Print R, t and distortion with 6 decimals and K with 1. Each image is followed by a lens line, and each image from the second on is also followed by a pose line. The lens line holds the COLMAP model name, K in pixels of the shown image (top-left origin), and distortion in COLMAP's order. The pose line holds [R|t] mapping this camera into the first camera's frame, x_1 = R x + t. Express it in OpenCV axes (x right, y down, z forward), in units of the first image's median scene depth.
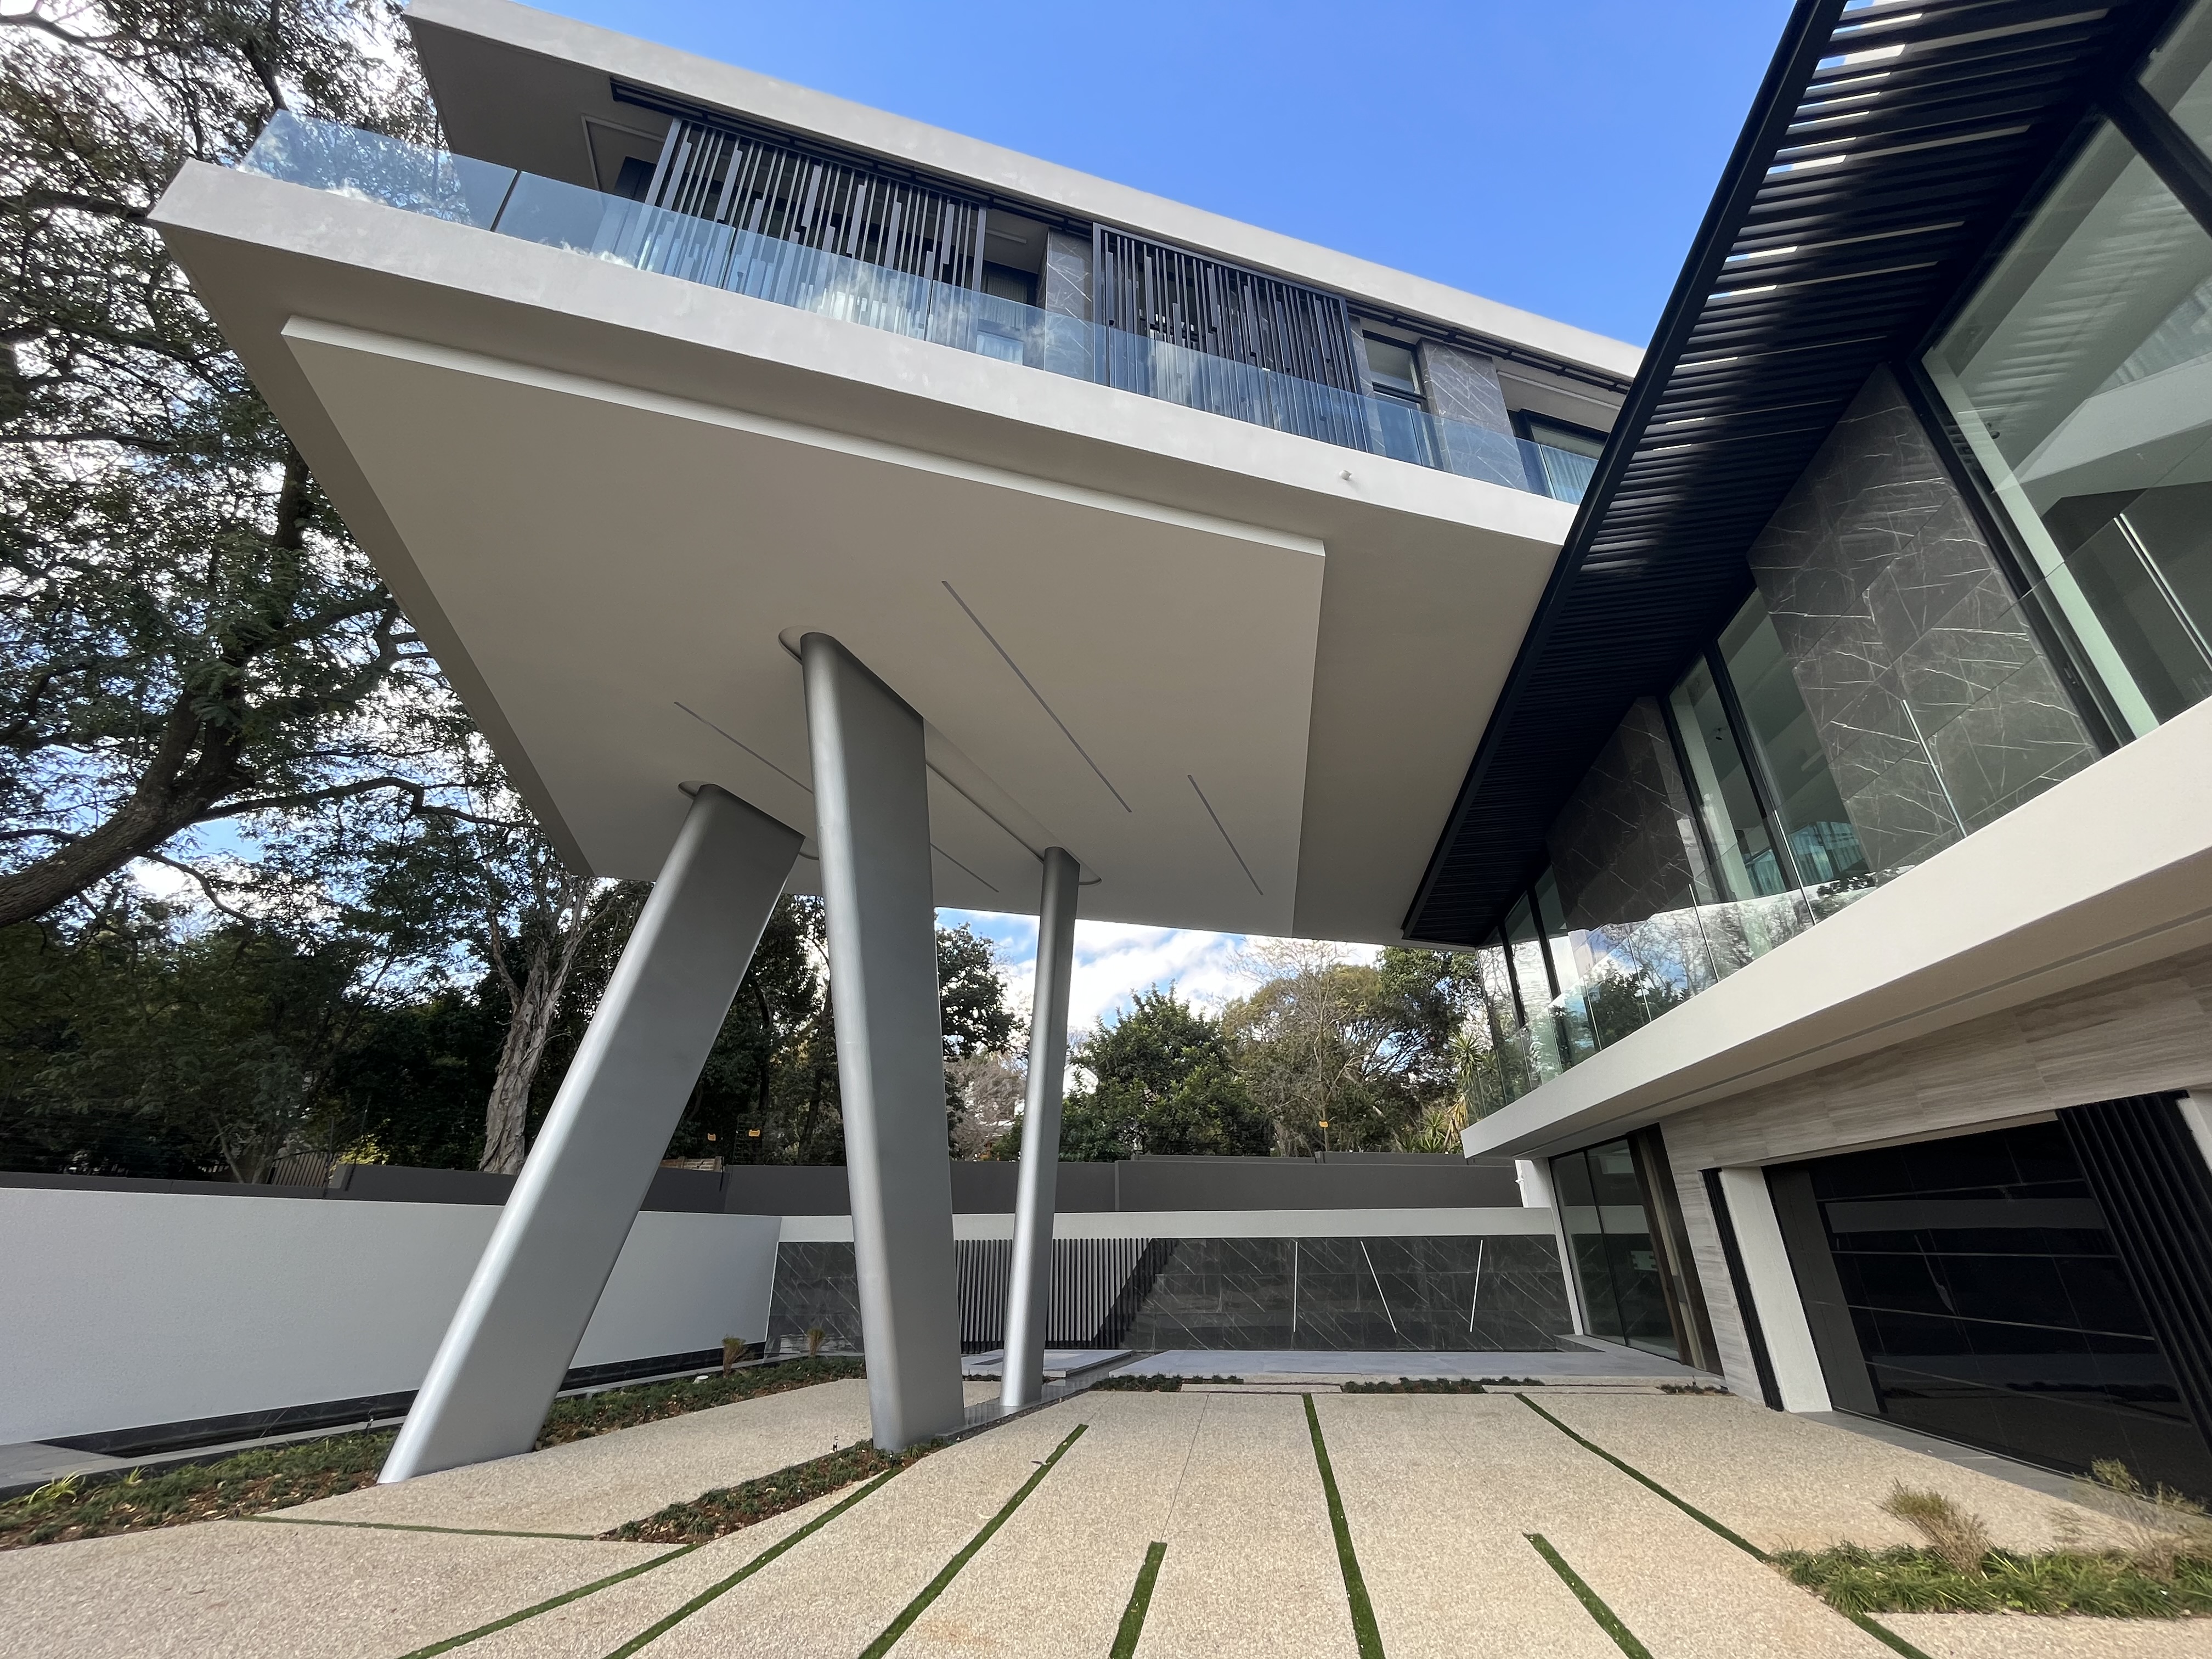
lens RADIAL K [[892.3, 0, 1105.3], [0, 892.3, 824.2], [0, 0, 1]] dist [-0.016246, -0.000160]
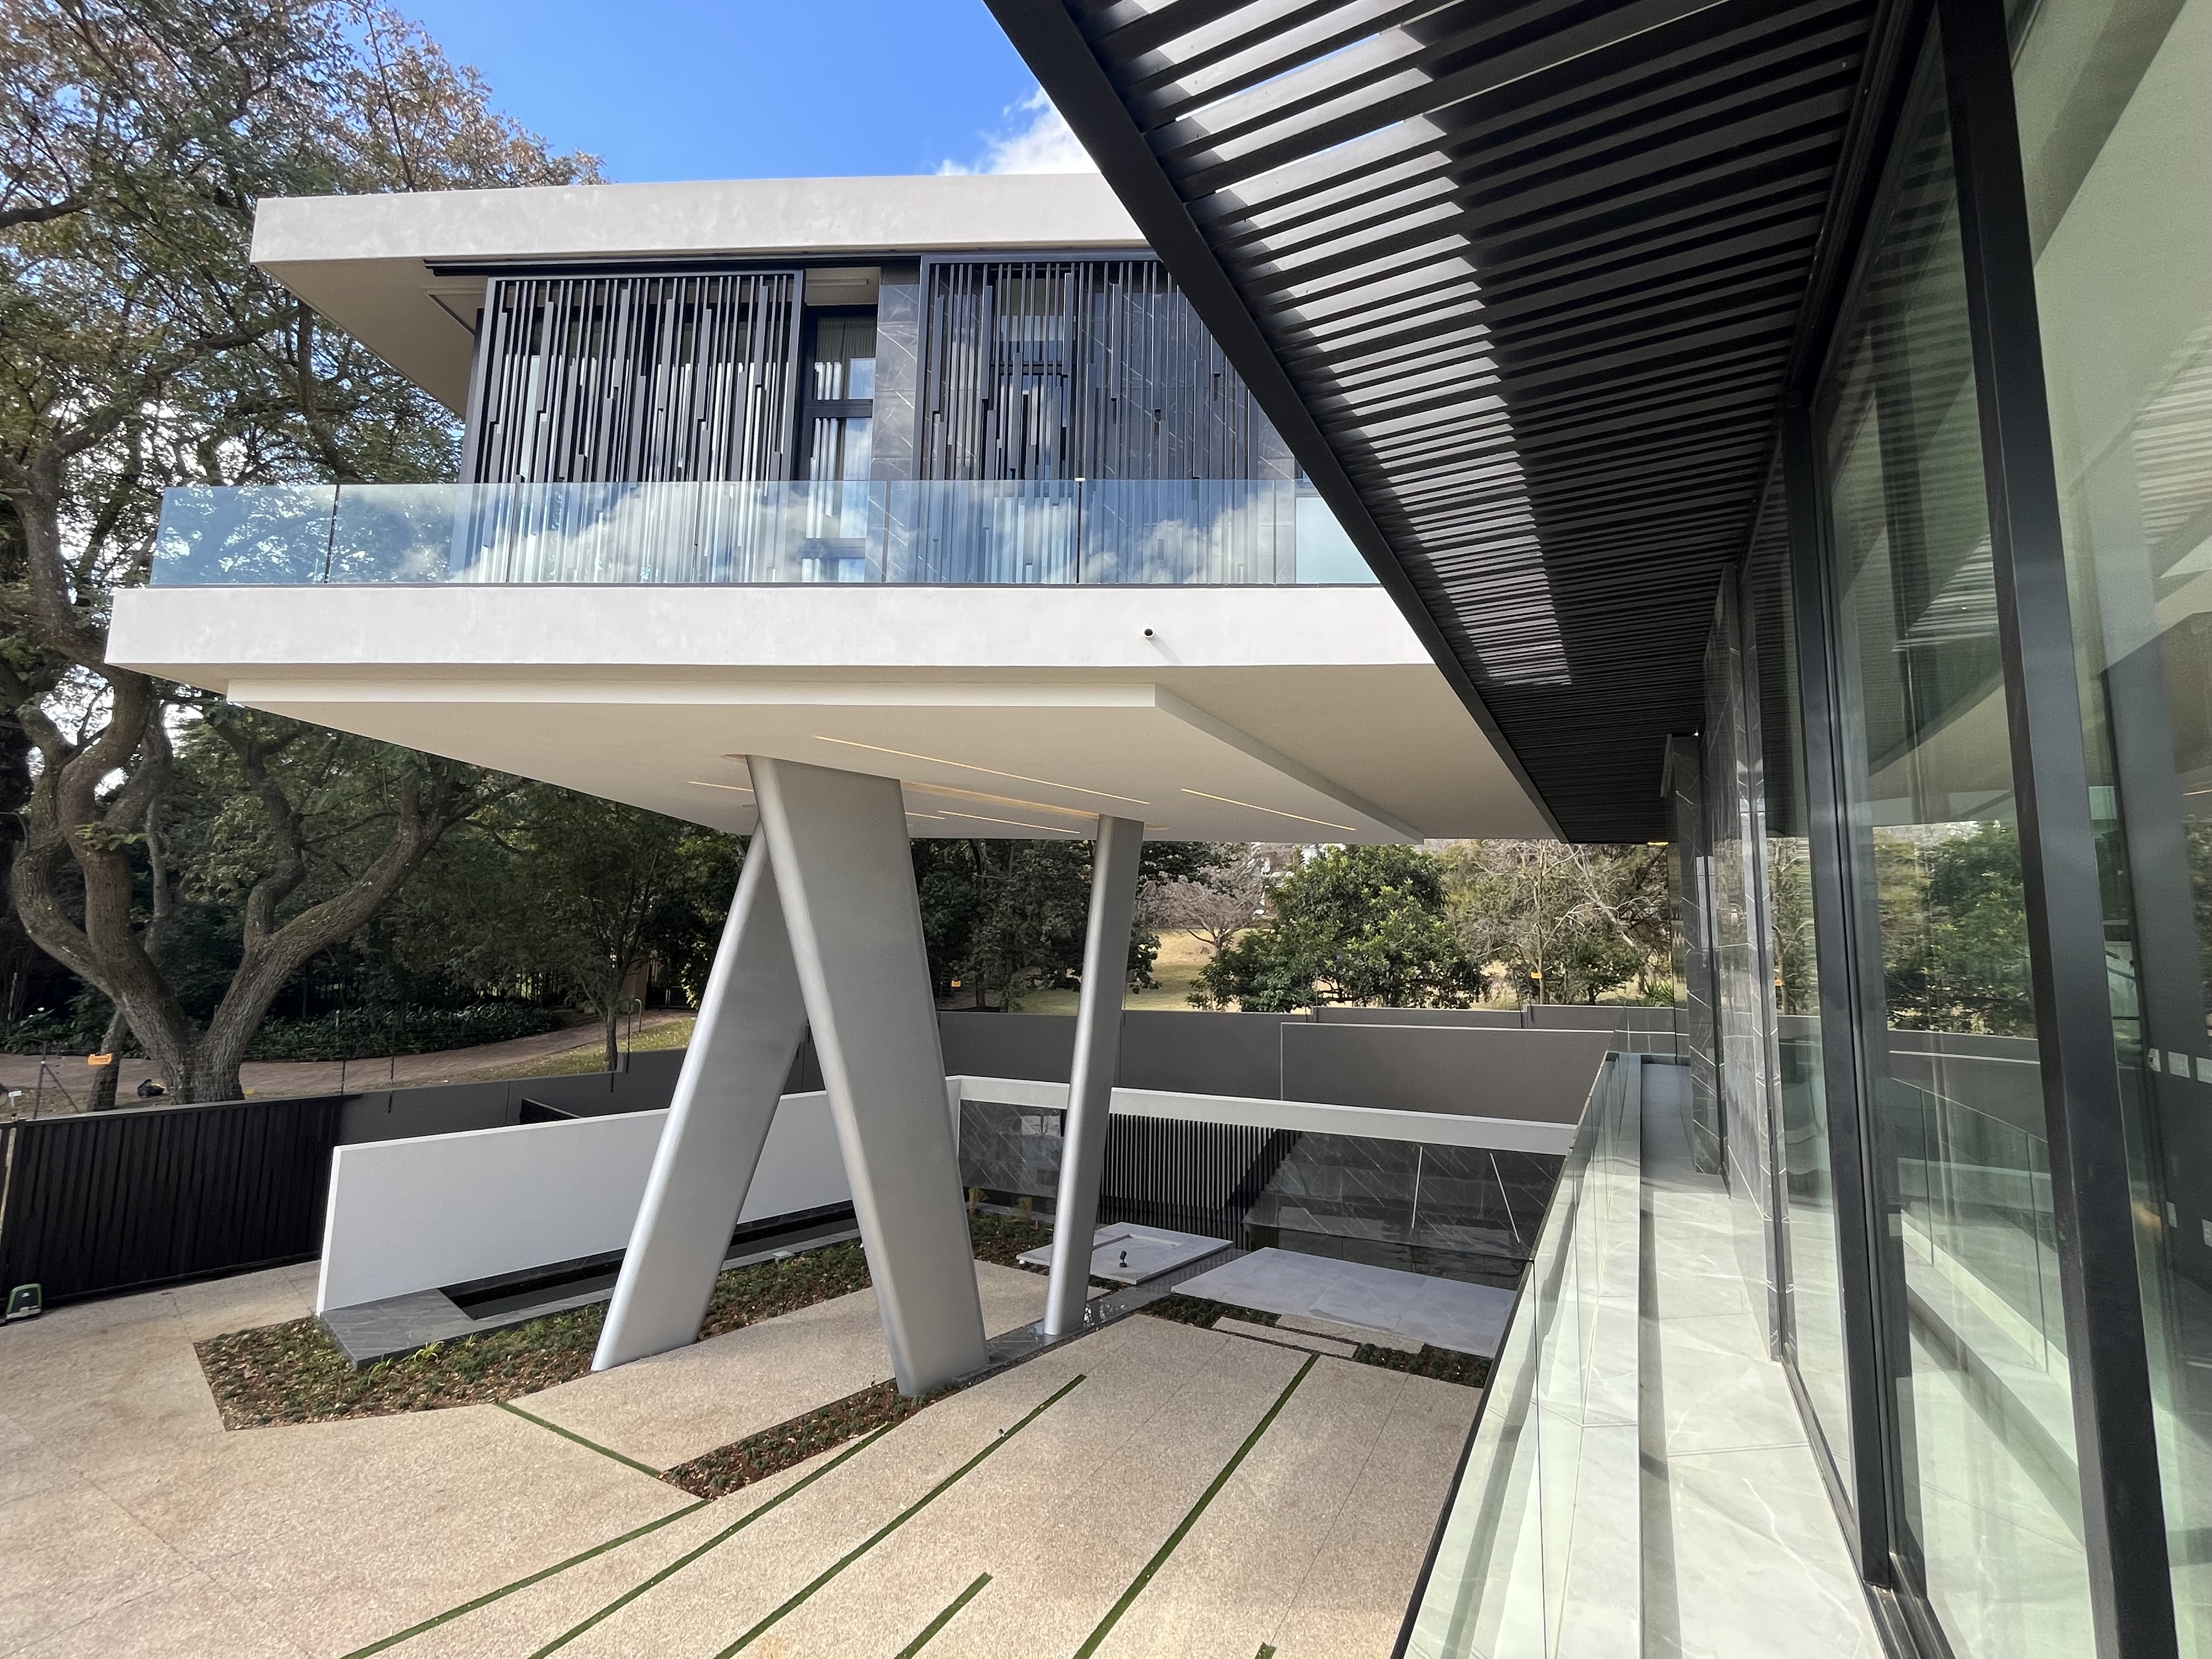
lens RADIAL K [[953.7, 0, 1106.0], [0, 953.7, 828.5], [0, 0, 1]] dist [0.002777, 0.000093]
pose [[0.941721, -0.008469, -0.336287, 0.439397], [0.112899, 0.949658, 0.292240, -0.397858], [0.316882, -0.313175, 0.895269, 0.075900]]
